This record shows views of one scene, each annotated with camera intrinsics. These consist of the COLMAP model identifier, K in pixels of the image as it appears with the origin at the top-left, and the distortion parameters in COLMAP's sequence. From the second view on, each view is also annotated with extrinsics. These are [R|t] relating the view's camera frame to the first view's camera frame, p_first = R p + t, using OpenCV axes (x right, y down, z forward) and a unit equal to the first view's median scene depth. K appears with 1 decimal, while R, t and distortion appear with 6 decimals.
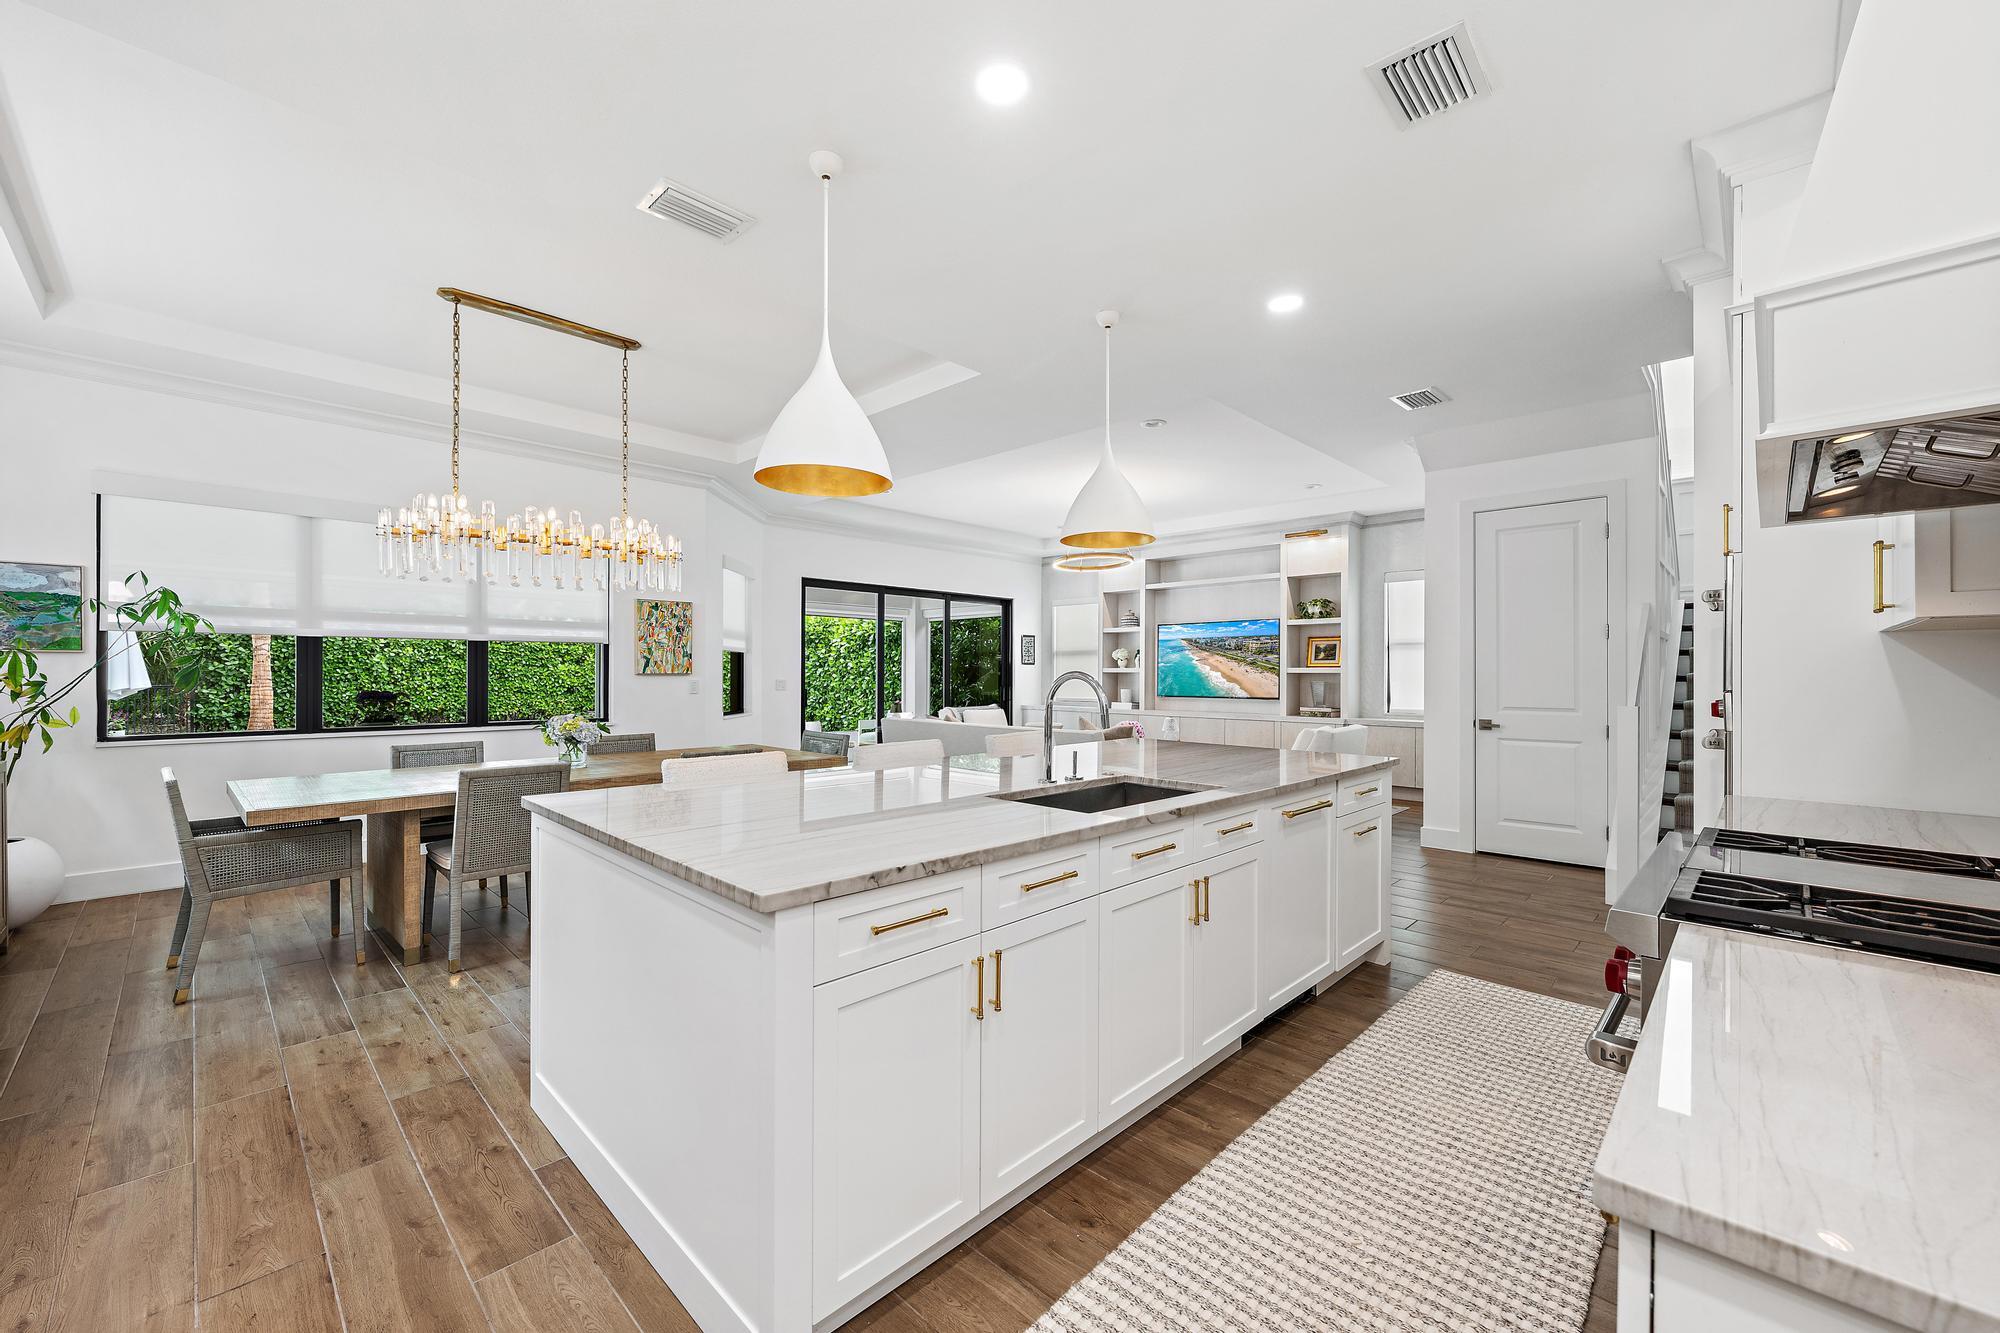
lens RADIAL K [[793.2, 0, 1008.3], [0, 793.2, 671.6], [0, 0, 1]] dist [-0.002219, 0.000793]
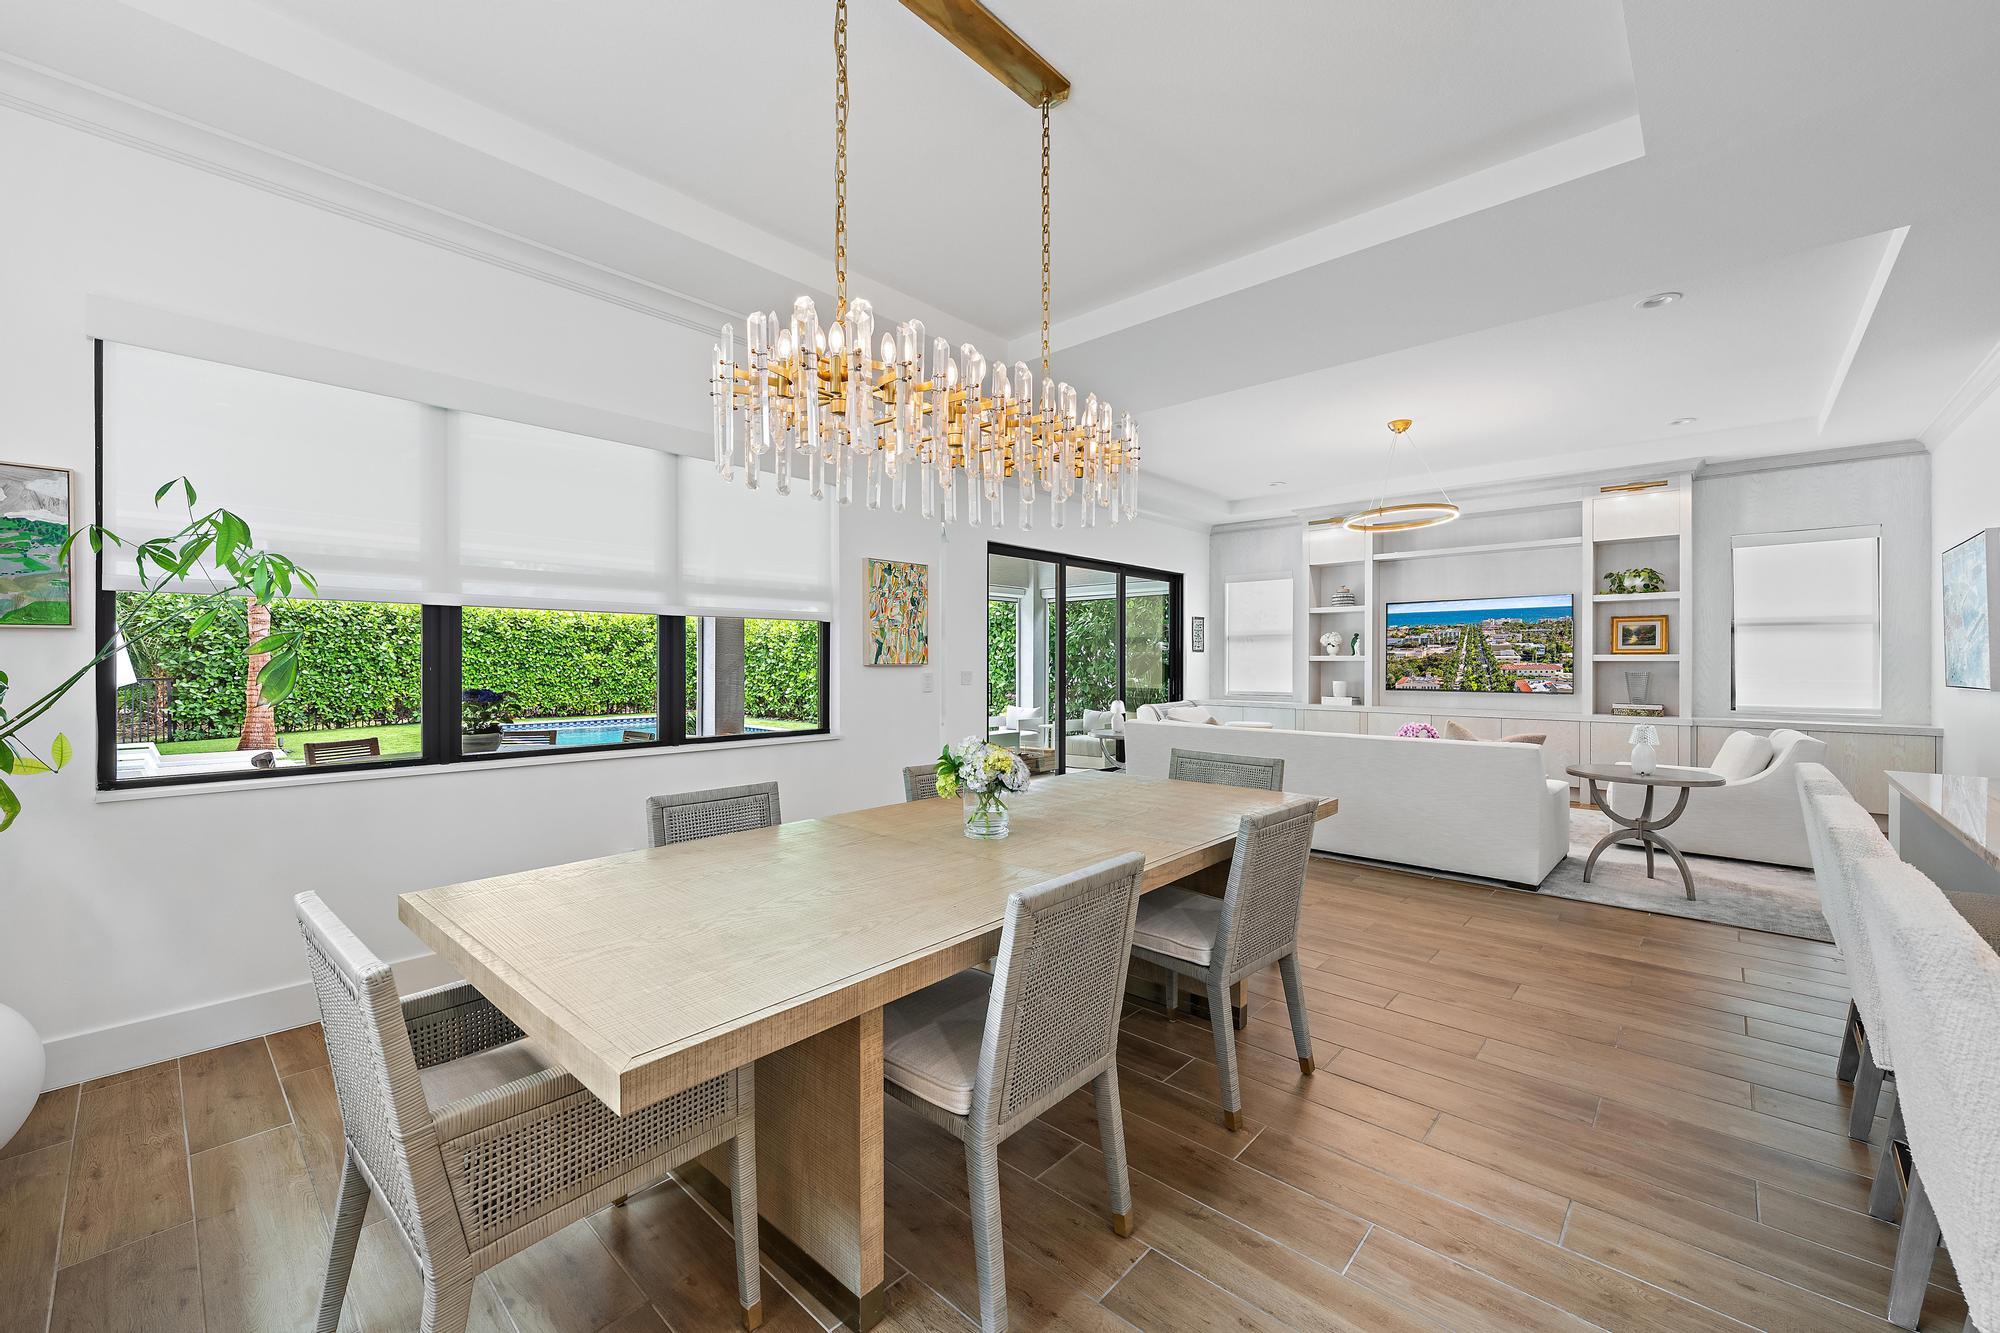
lens RADIAL K [[793.2, 0, 1008.7], [0, 793.2, 663.0], [0, 0, 1]] dist [-0.002219, 0.000793]
pose [[0.999632, -0.002358, 0.027042, -0.252675], [0.002253, 0.999990, 0.003920, -0.000867], [-0.027051, -0.003858, 0.999627, 0.205233]]
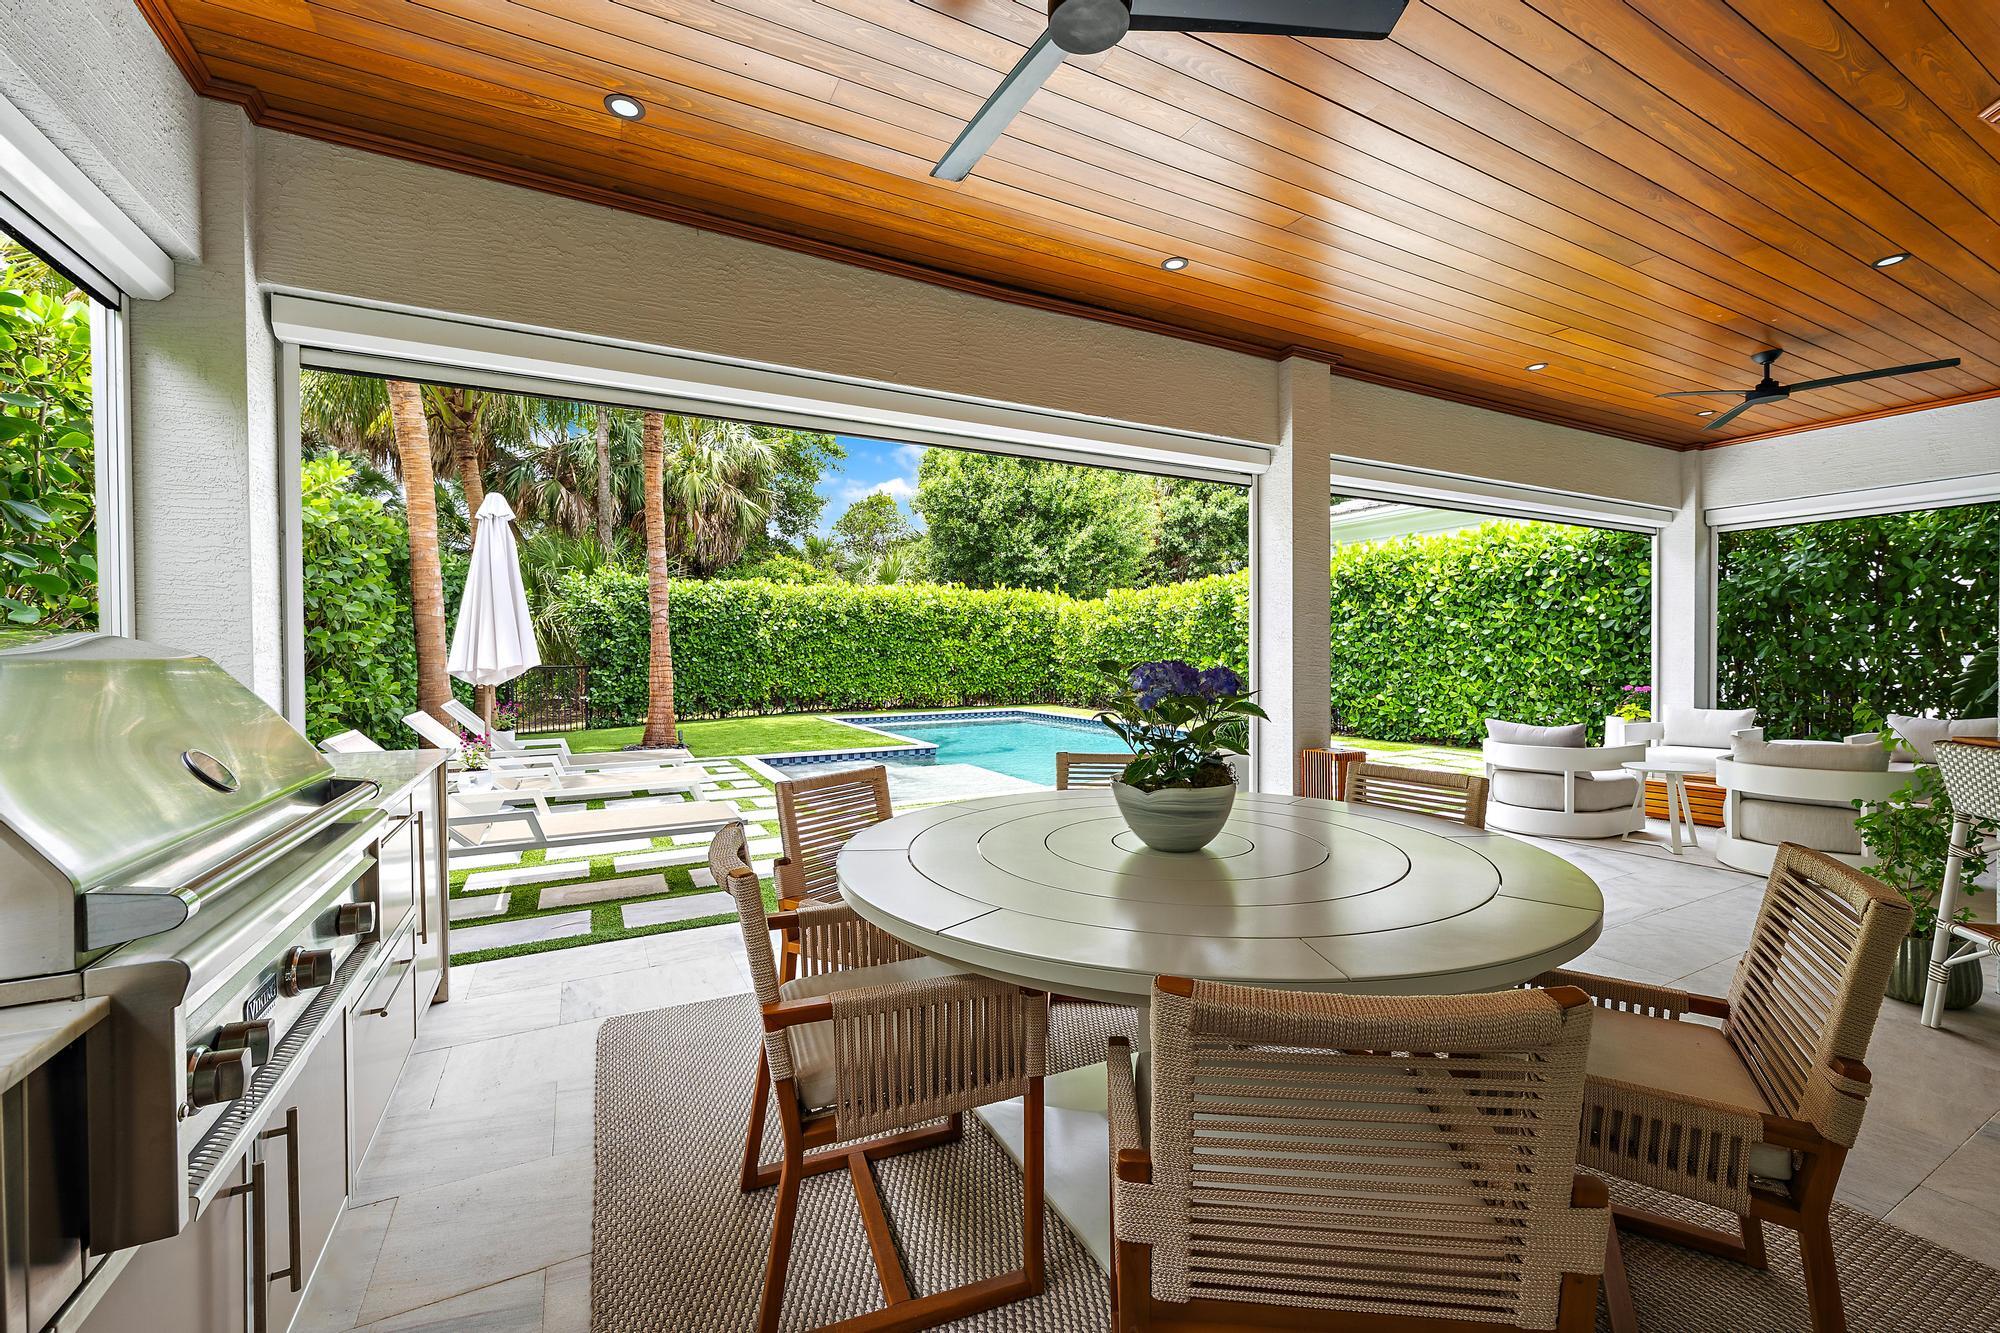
lens RADIAL K [[793.2, 0, 1005.9], [0, 793.2, 663.6], [0, 0, 1]] dist [-0.002219, 0.000793]
pose [[0.952580, -0.006709, -0.304213, -0.588714], [0.011067, 0.999859, 0.012605, 0.016165], [0.304086, -0.015374, 0.952521, 0.561715]]
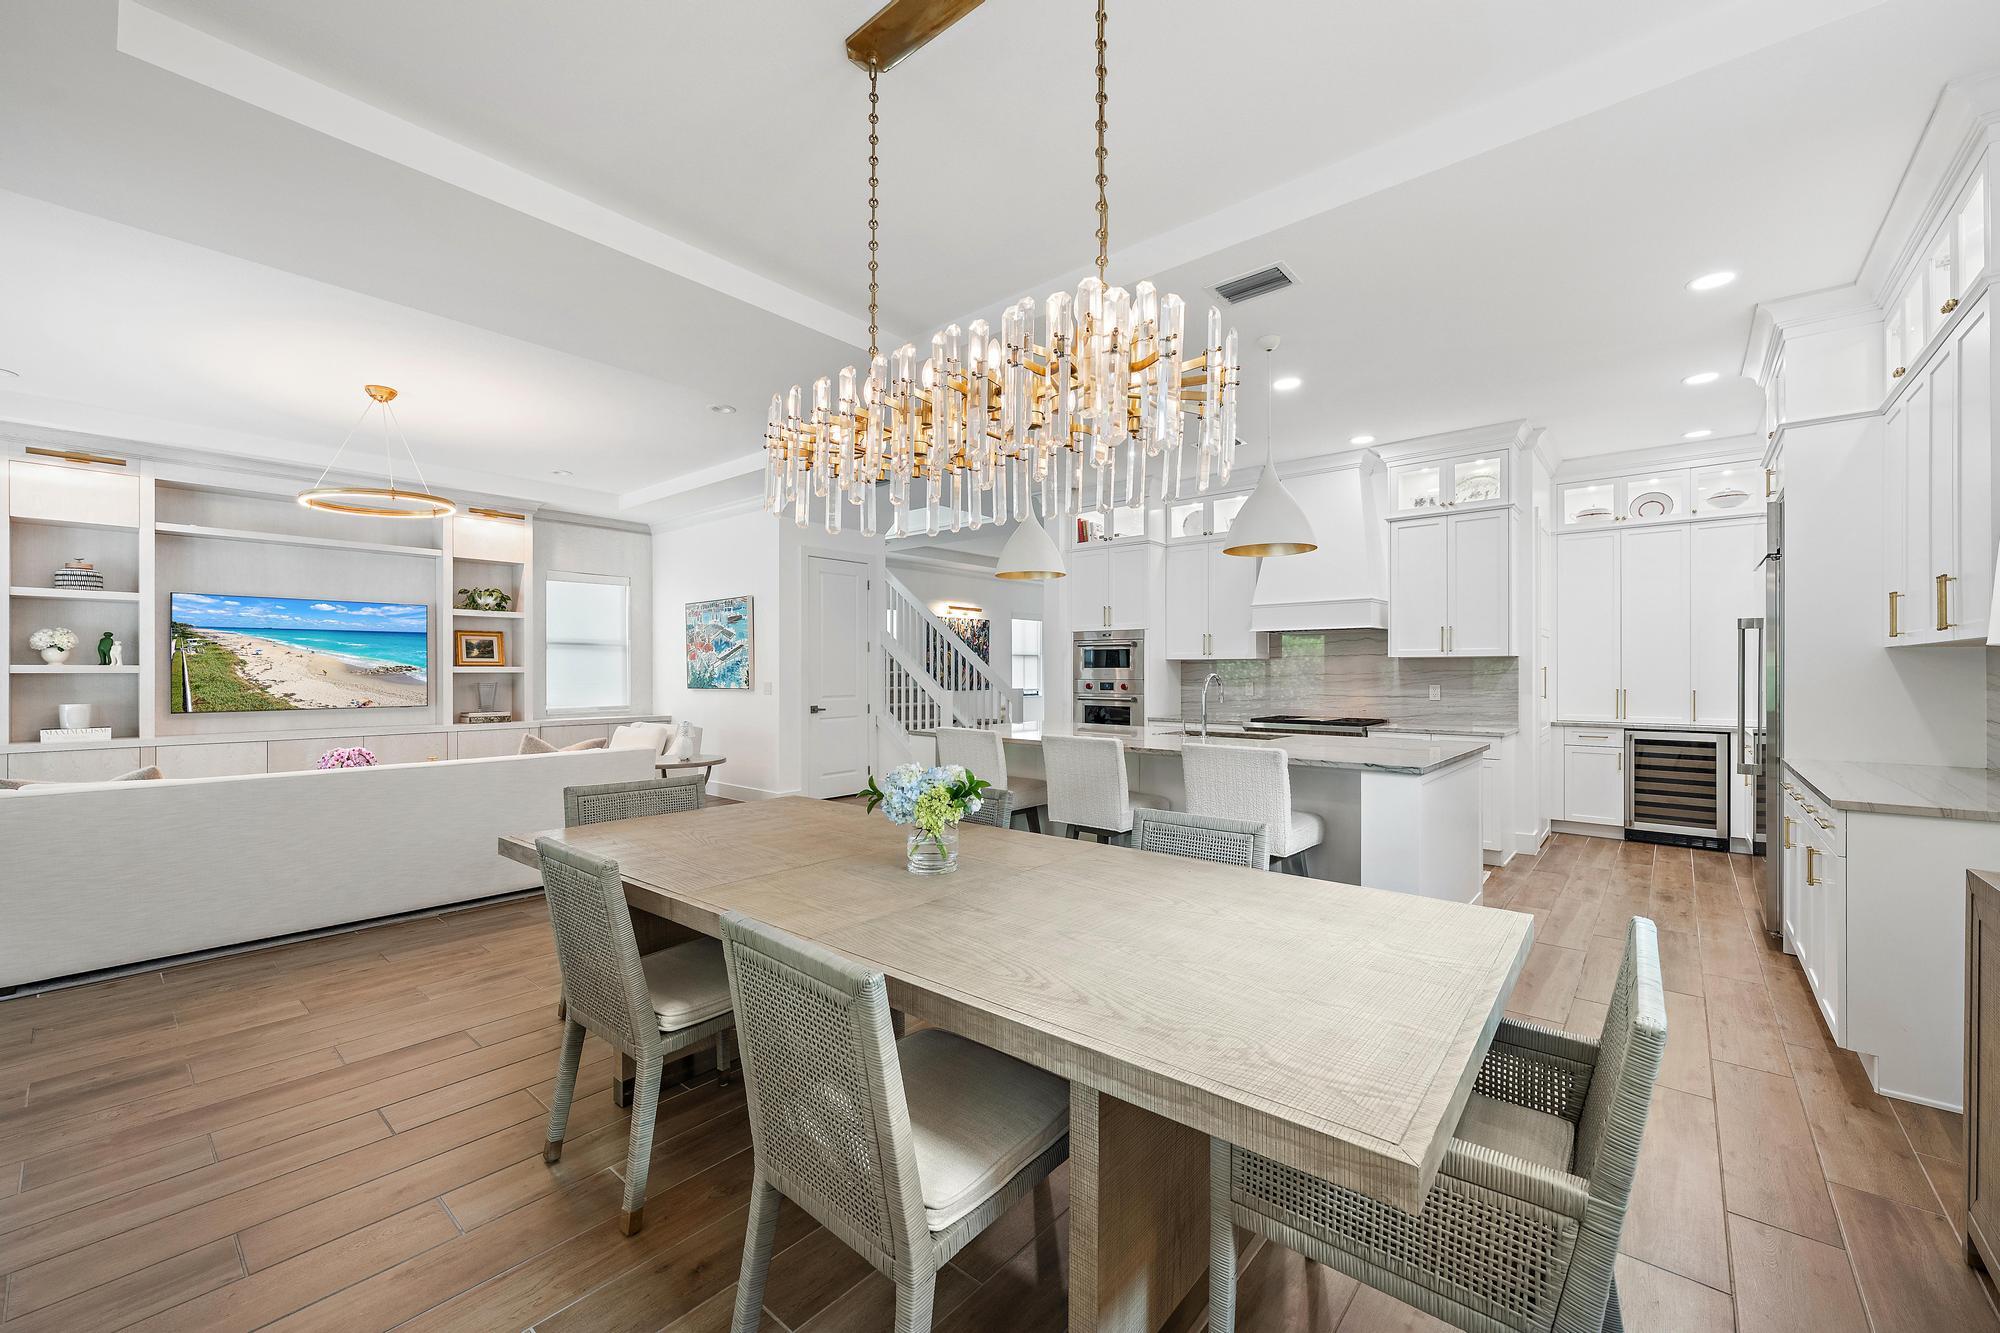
lens RADIAL K [[793.2, 0, 1000.8], [0, 793.2, 668.4], [0, 0, 1]] dist [-0.002219, 0.000793]
pose [[-0.066510, 0.000019, 0.997786, -0.494608], [-0.000672, 1.000000, -0.000064, -0.003156], [-0.997786, -0.000674, -0.066510, 0.466640]]
